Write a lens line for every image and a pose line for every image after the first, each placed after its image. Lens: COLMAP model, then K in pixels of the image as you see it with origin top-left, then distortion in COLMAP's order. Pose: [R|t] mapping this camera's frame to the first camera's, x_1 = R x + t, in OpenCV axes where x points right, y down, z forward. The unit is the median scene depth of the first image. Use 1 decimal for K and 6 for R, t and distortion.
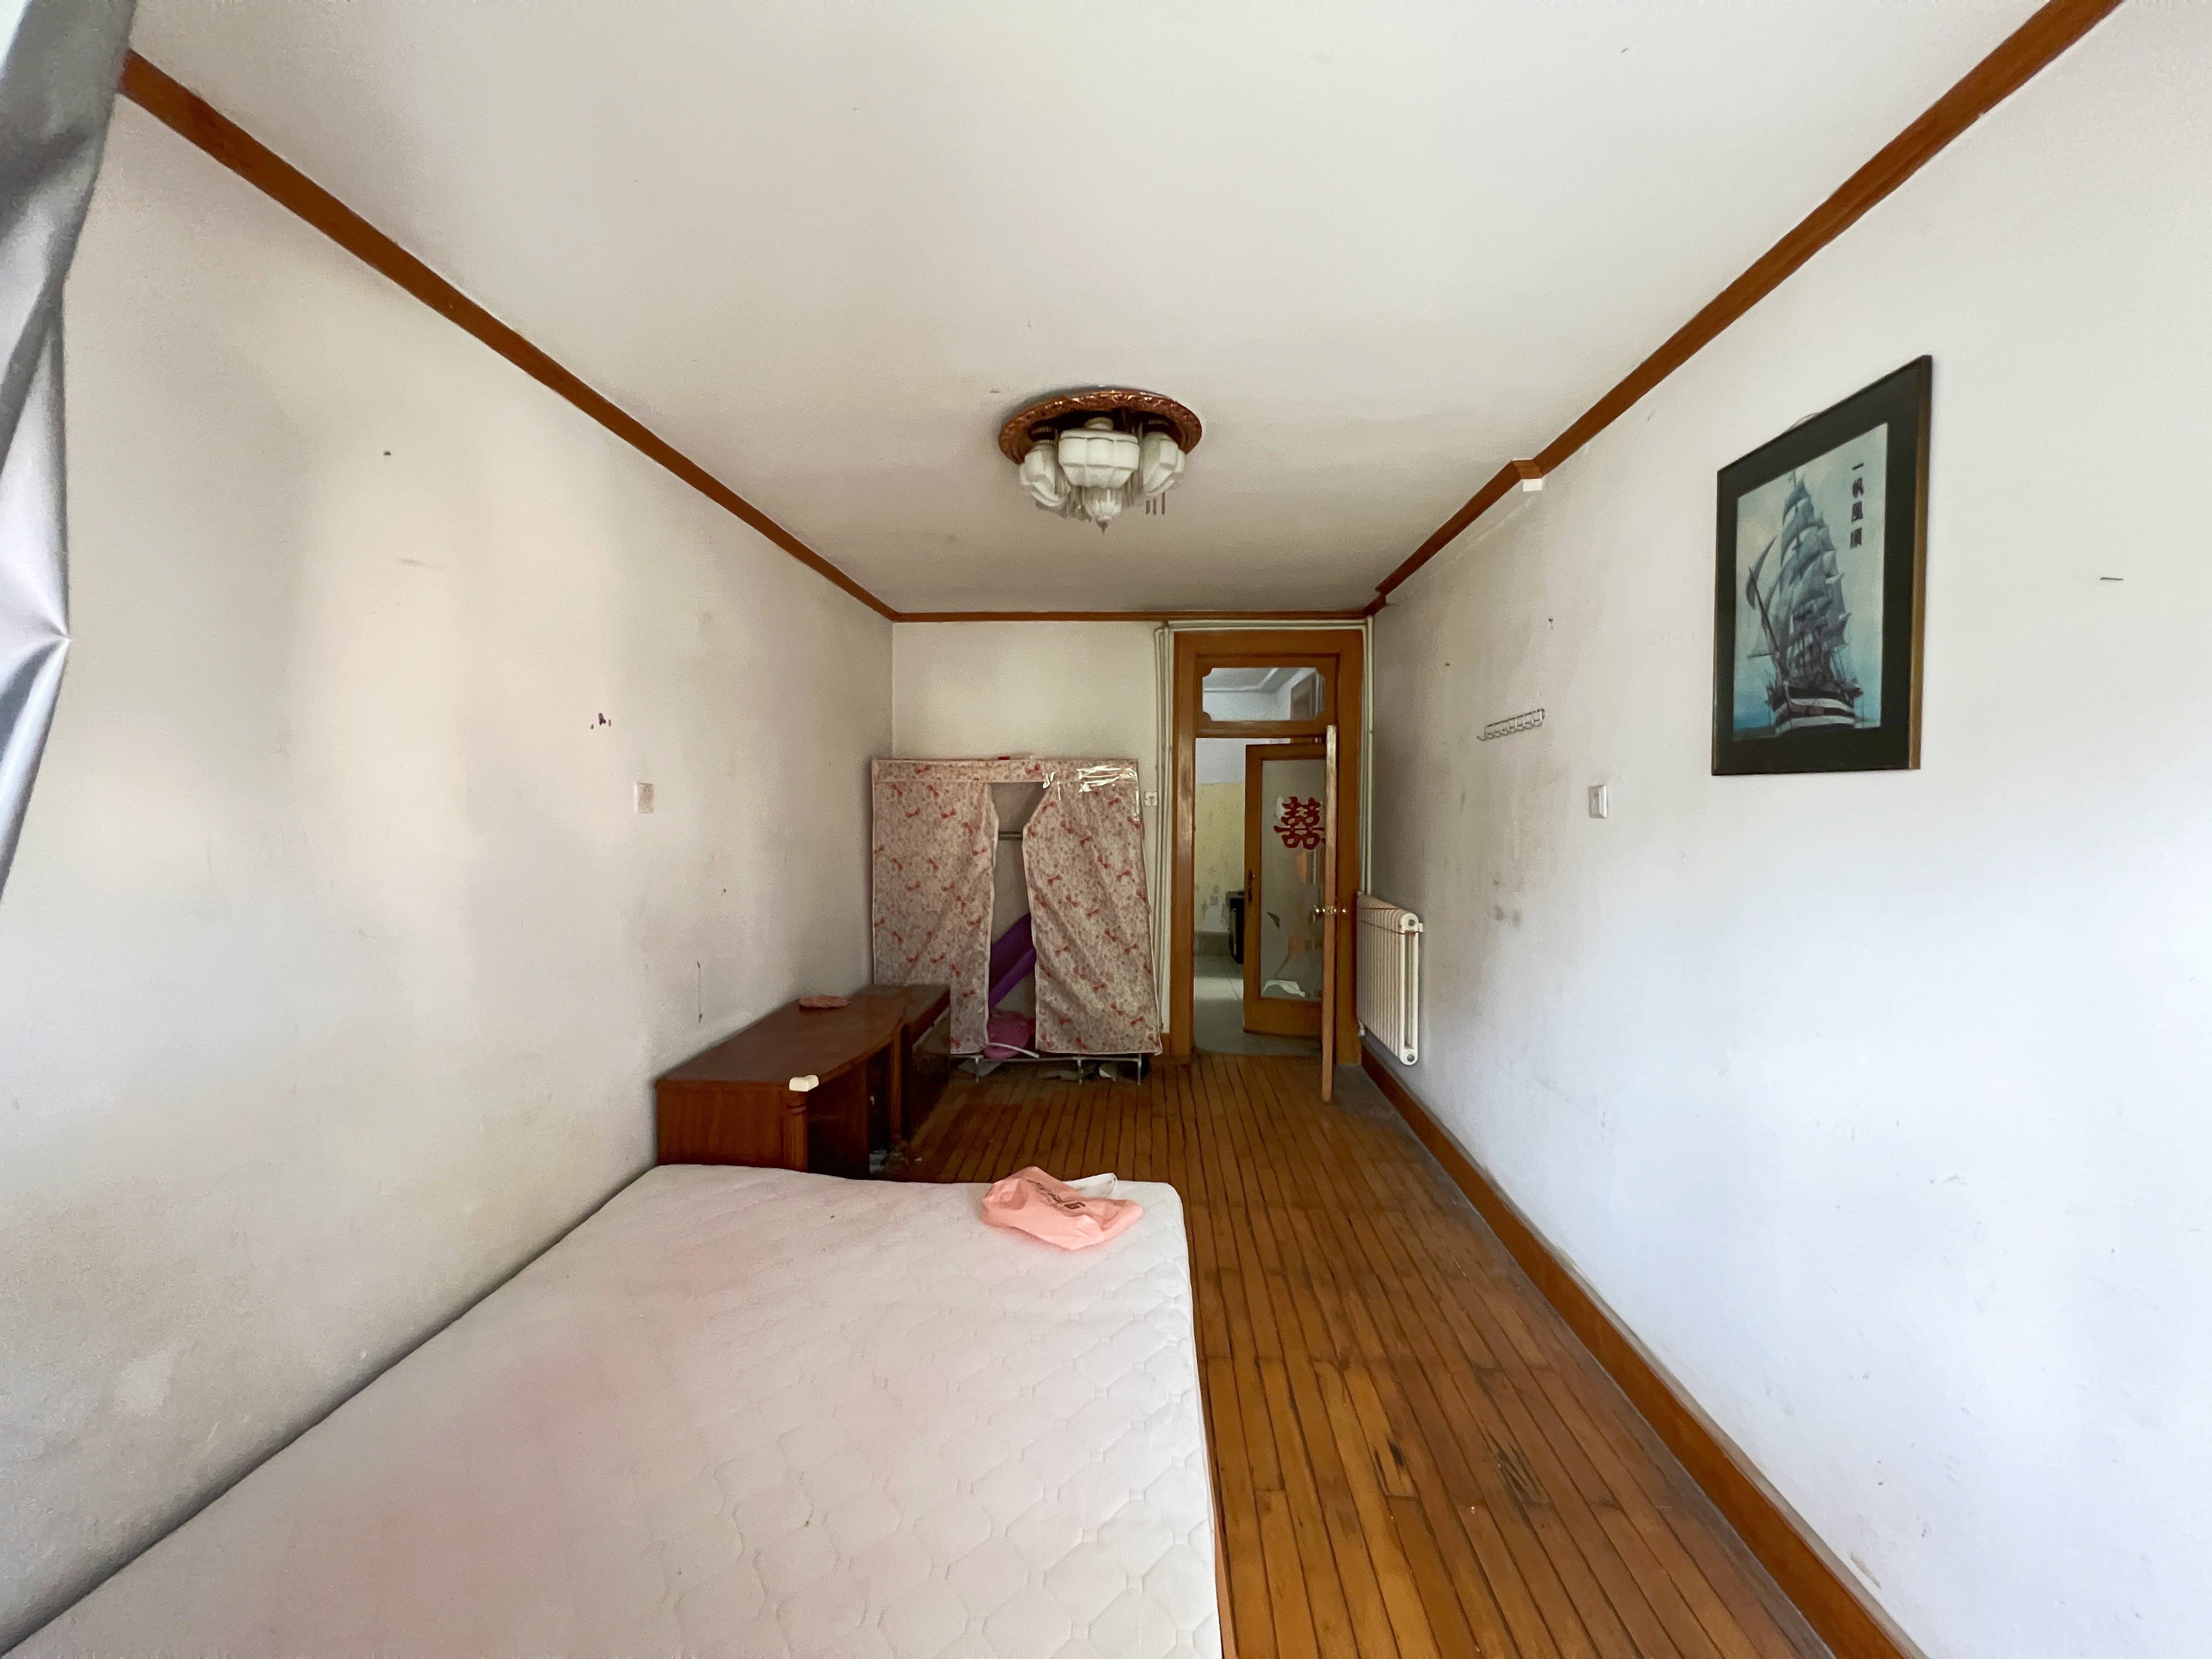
lens RADIAL K [[896.6, 0, 1104.1], [0, 896.6, 831.4], [0, 0, 1]] dist [0.000059, -0.000132]
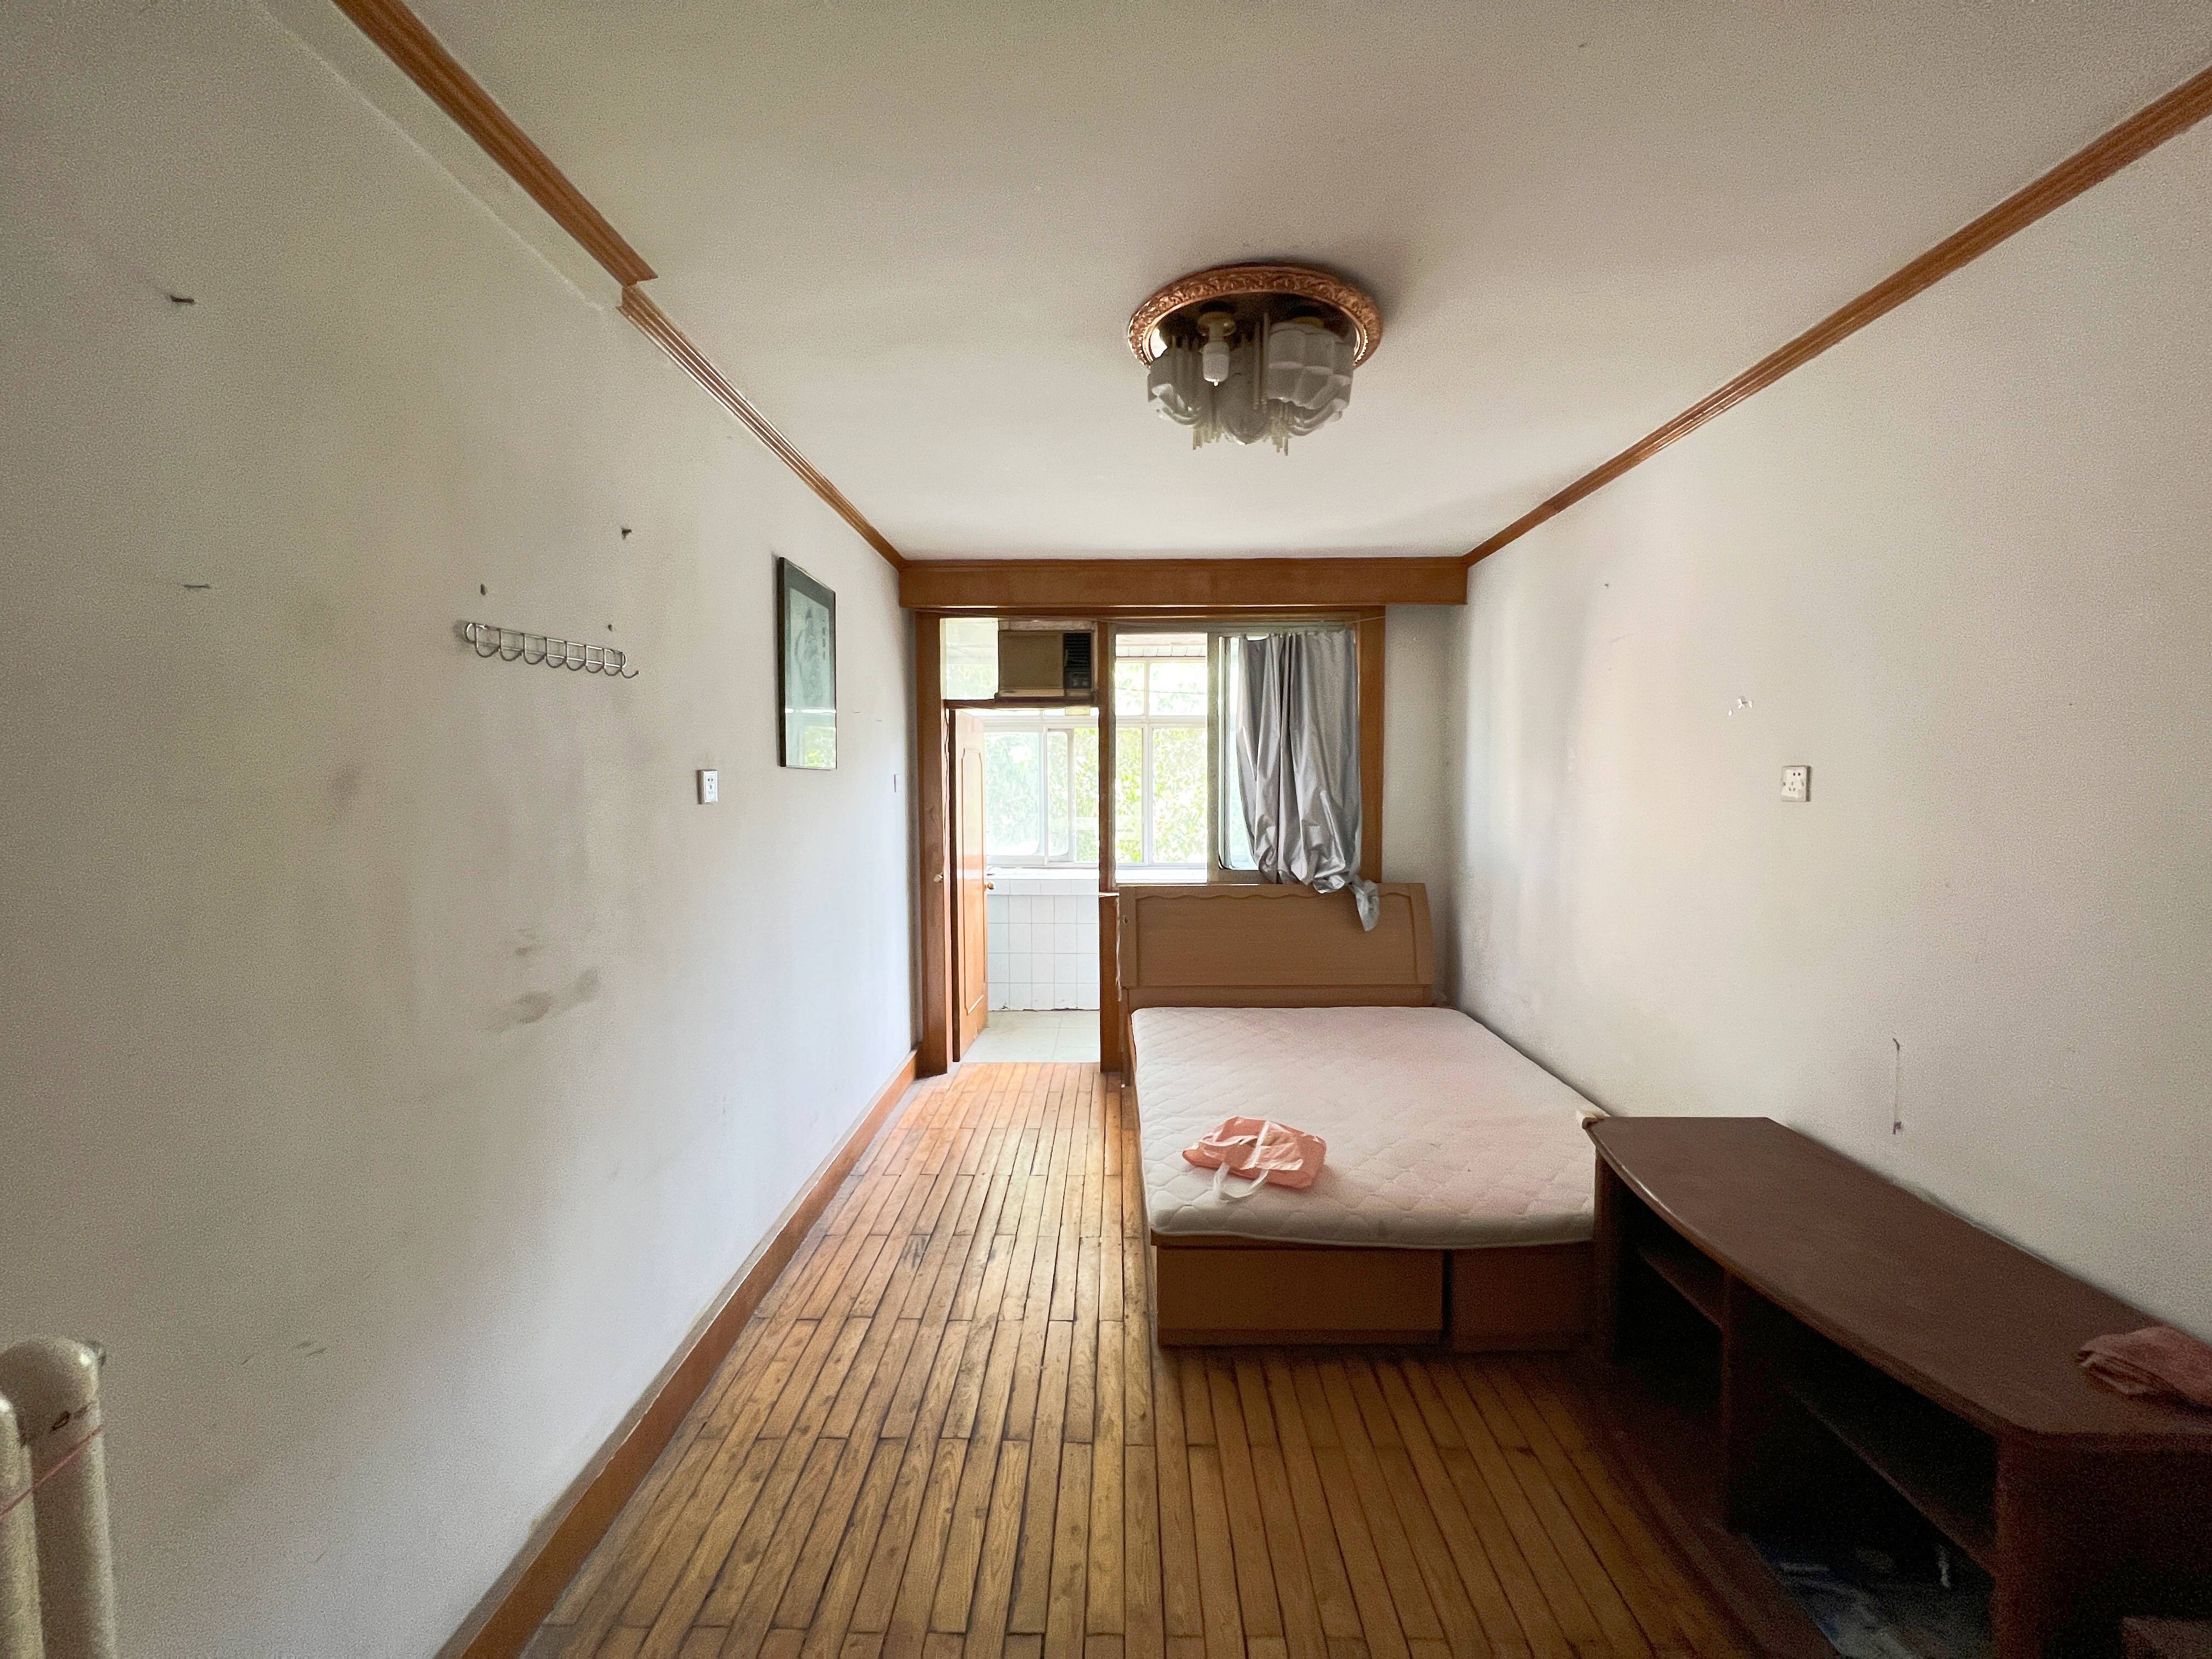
lens RADIAL K [[896.6, 0, 1103.5], [0, 896.6, 821.0], [0, 0, 1]] dist [0.000059, -0.000132]
pose [[-0.999561, 0.011226, -0.027414, 0.149643], [0.008784, 0.996115, 0.087626, -0.075734], [0.028291, 0.087347, -0.995776, 1.872131]]
